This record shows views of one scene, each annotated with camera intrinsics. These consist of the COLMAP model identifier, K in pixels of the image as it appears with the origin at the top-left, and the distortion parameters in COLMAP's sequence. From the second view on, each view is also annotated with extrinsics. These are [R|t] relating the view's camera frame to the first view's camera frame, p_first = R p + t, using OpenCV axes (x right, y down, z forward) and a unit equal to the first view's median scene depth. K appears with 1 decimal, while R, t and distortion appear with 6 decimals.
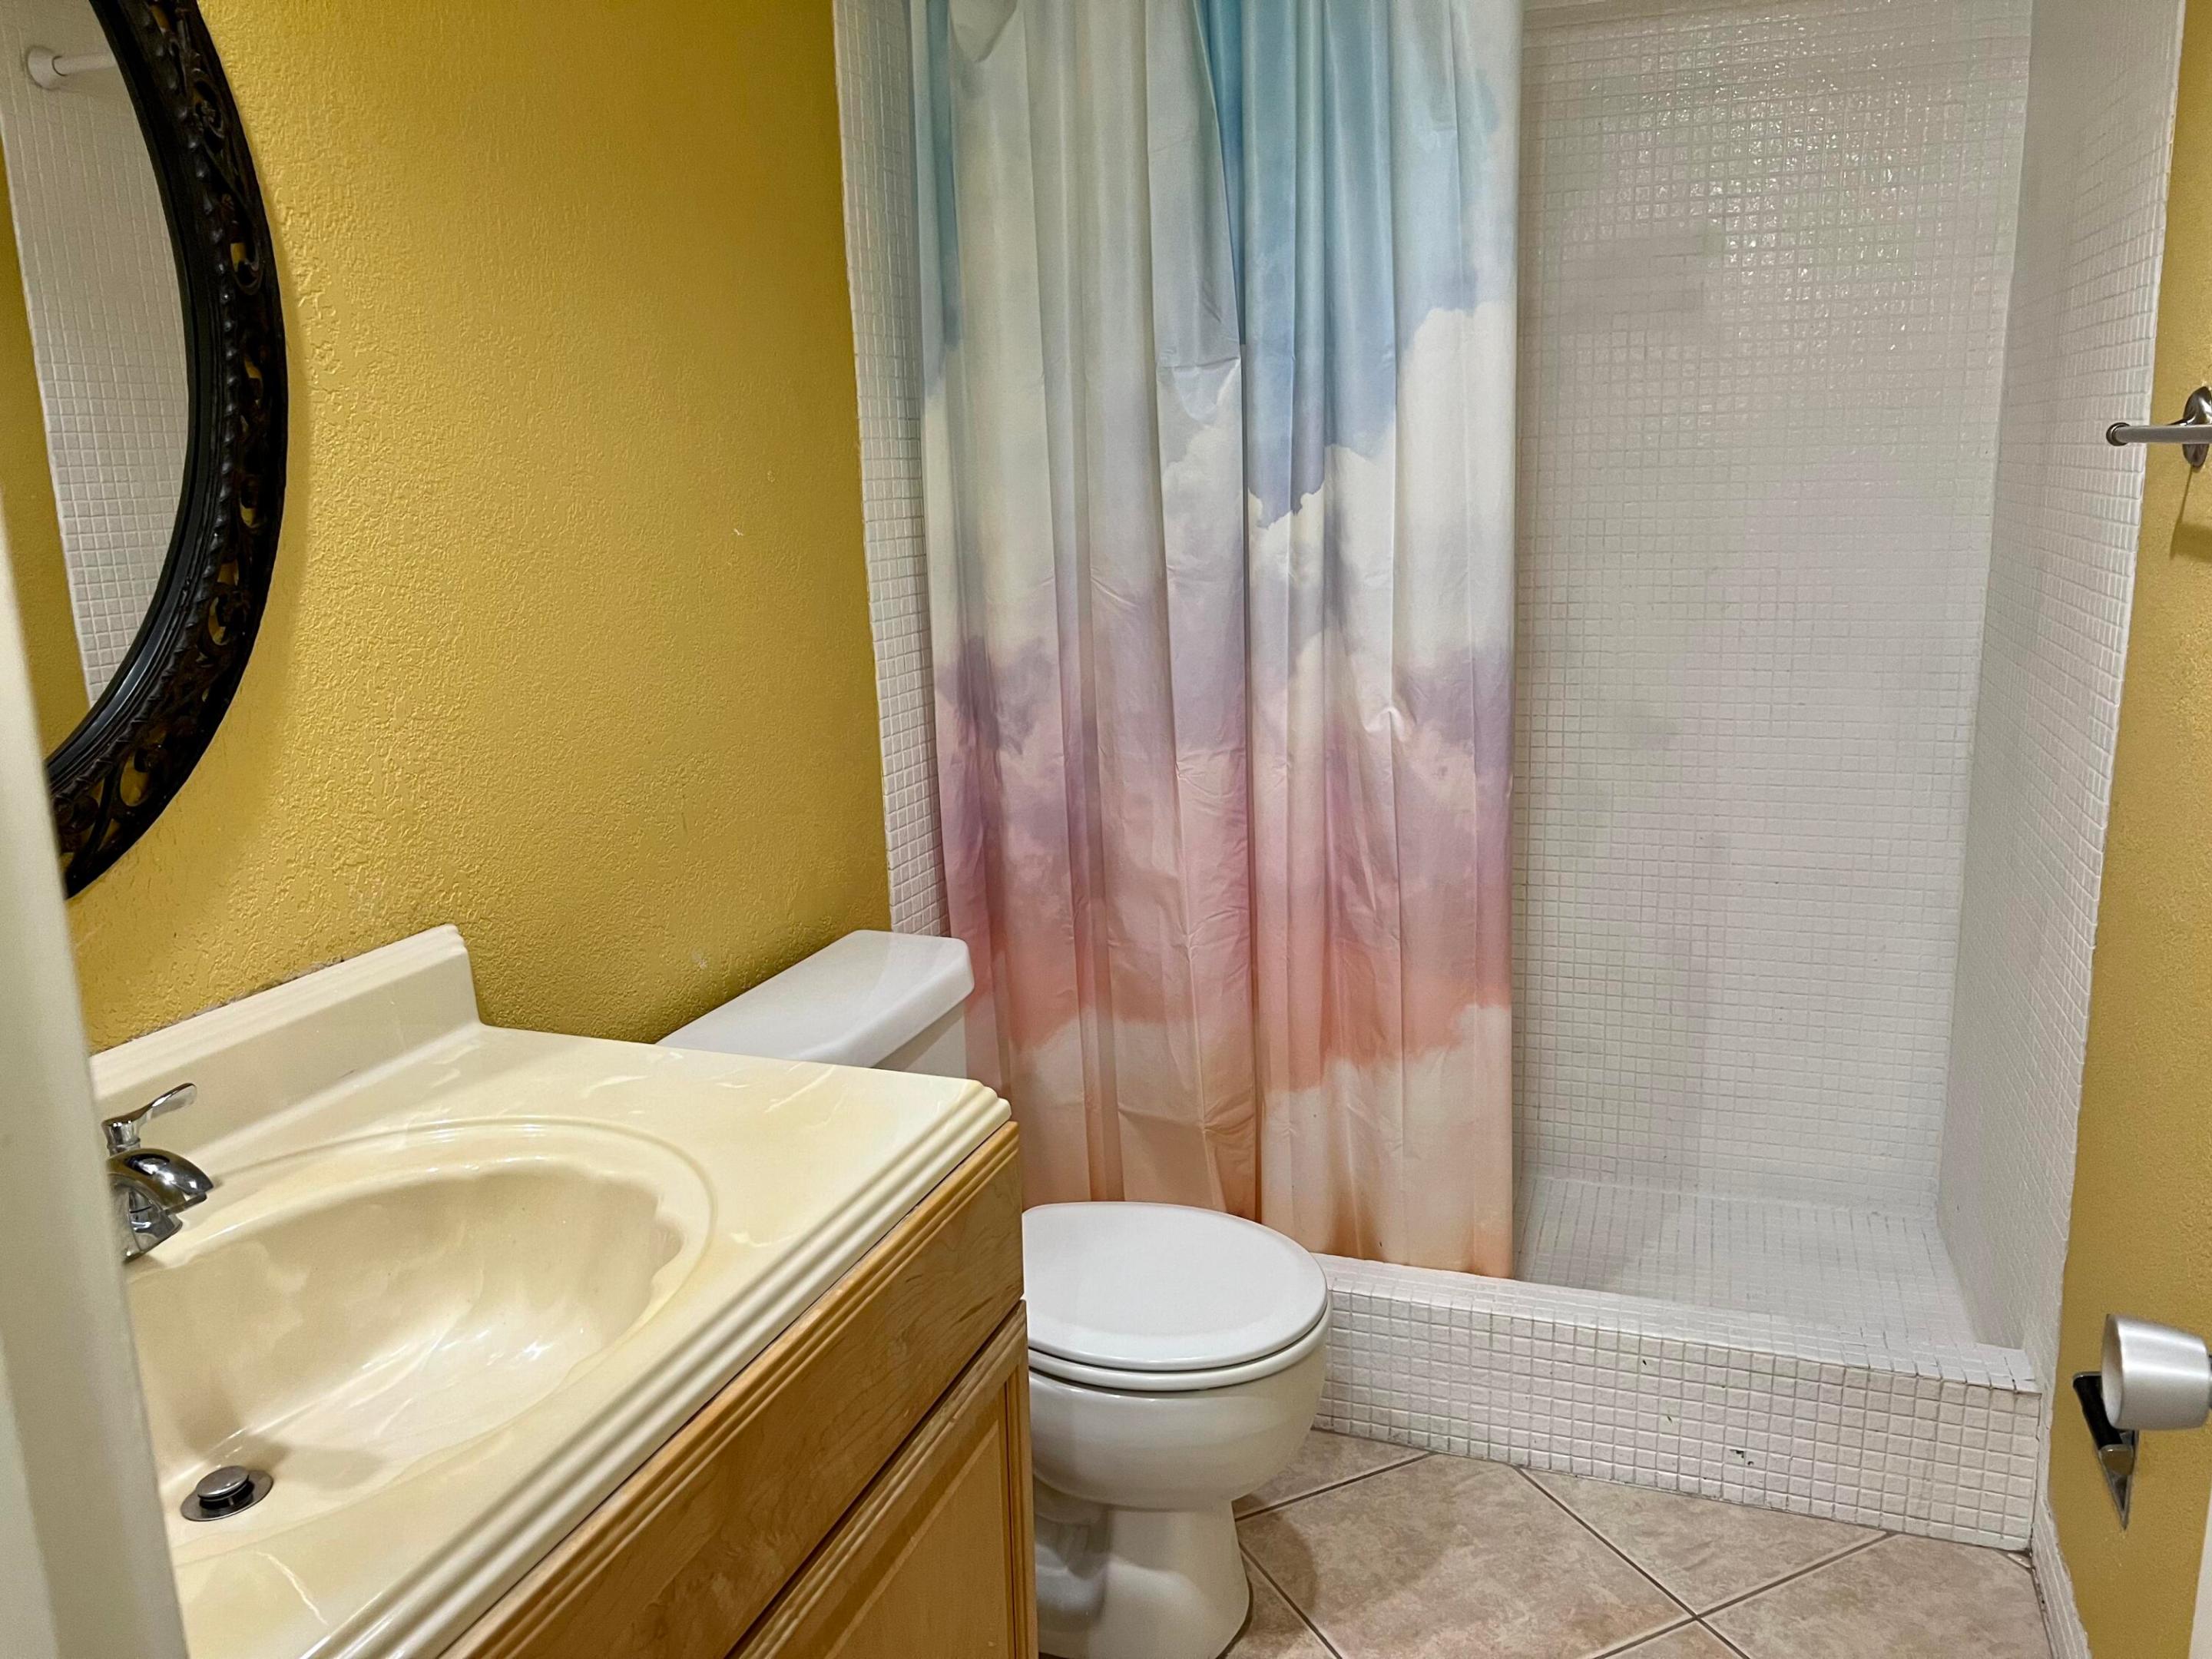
lens RADIAL K [[1699.3, 0, 1106.0], [0, 1699.3, 829.5], [0, 0, 1]] dist [0.013609, -0.003594]
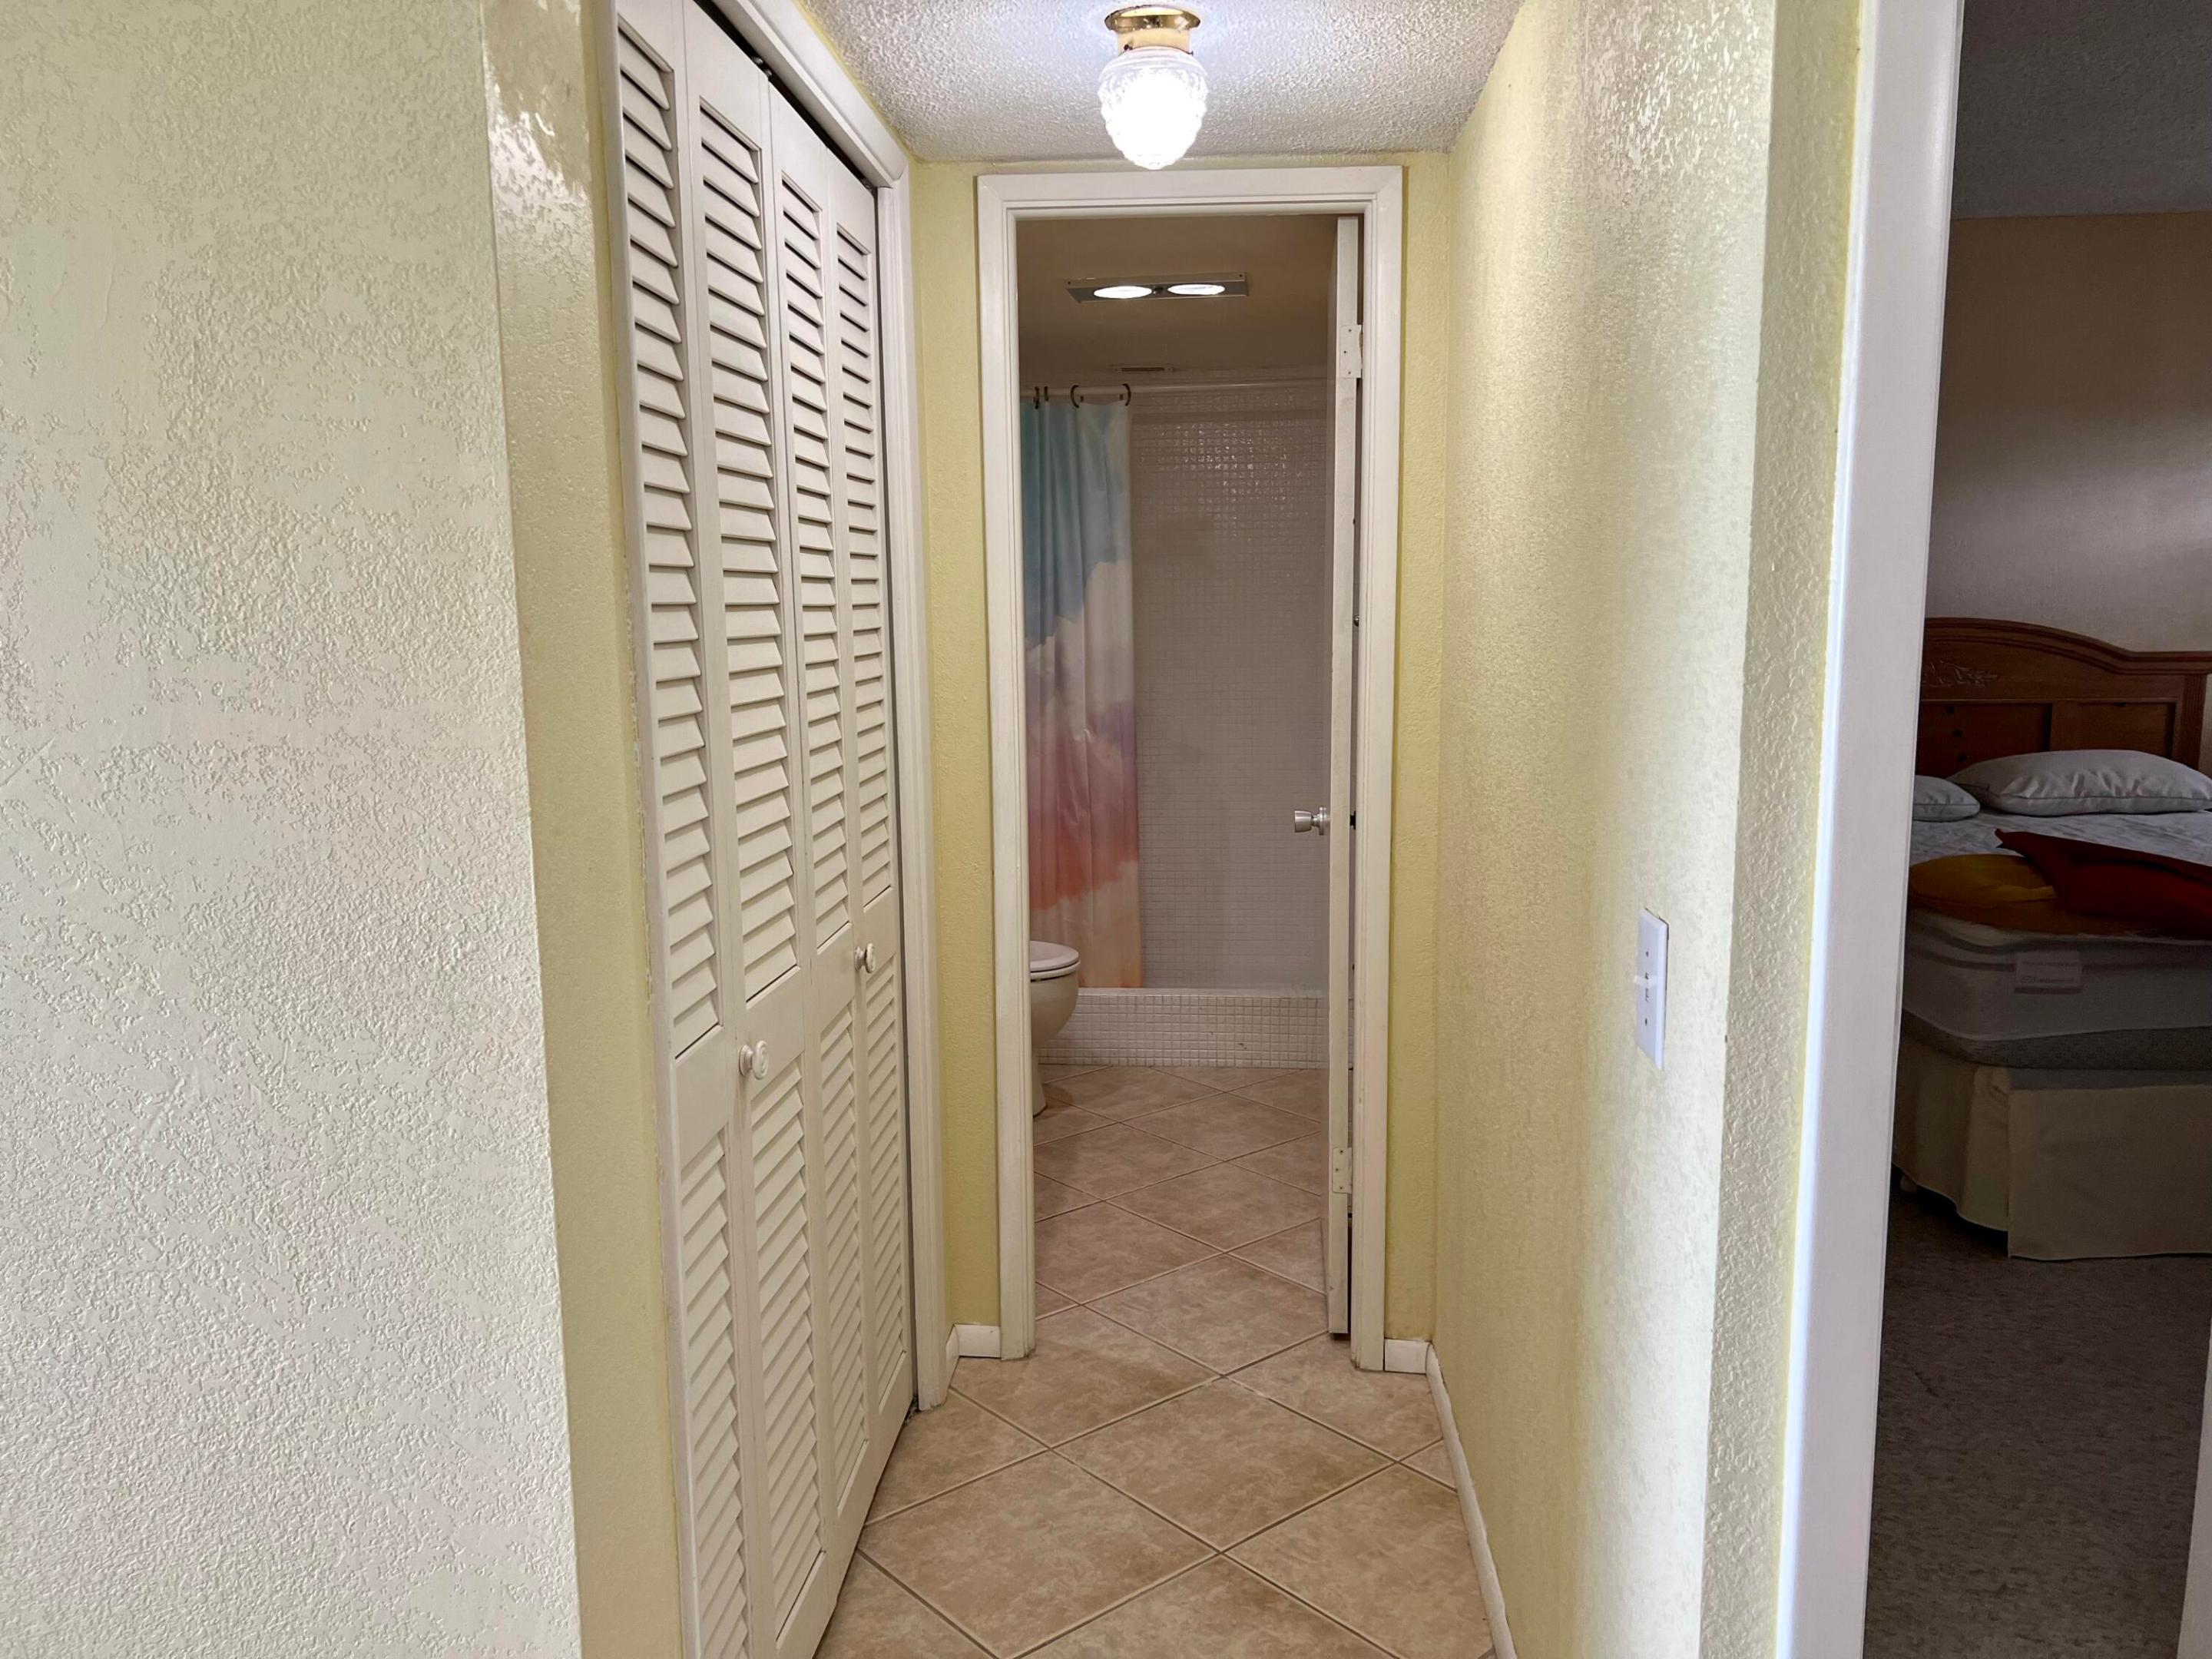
lens RADIAL K [[1543.2, 0, 1106.0], [0, 1543.2, 829.5], [0, 0, 1]] dist [-0.207412, -0.000491]
pose [[0.962335, -0.009521, 0.271699, -0.369763], [0.035385, 0.995272, -0.090451, 0.250061], [-0.269553, 0.096659, 0.958122, -0.978920]]
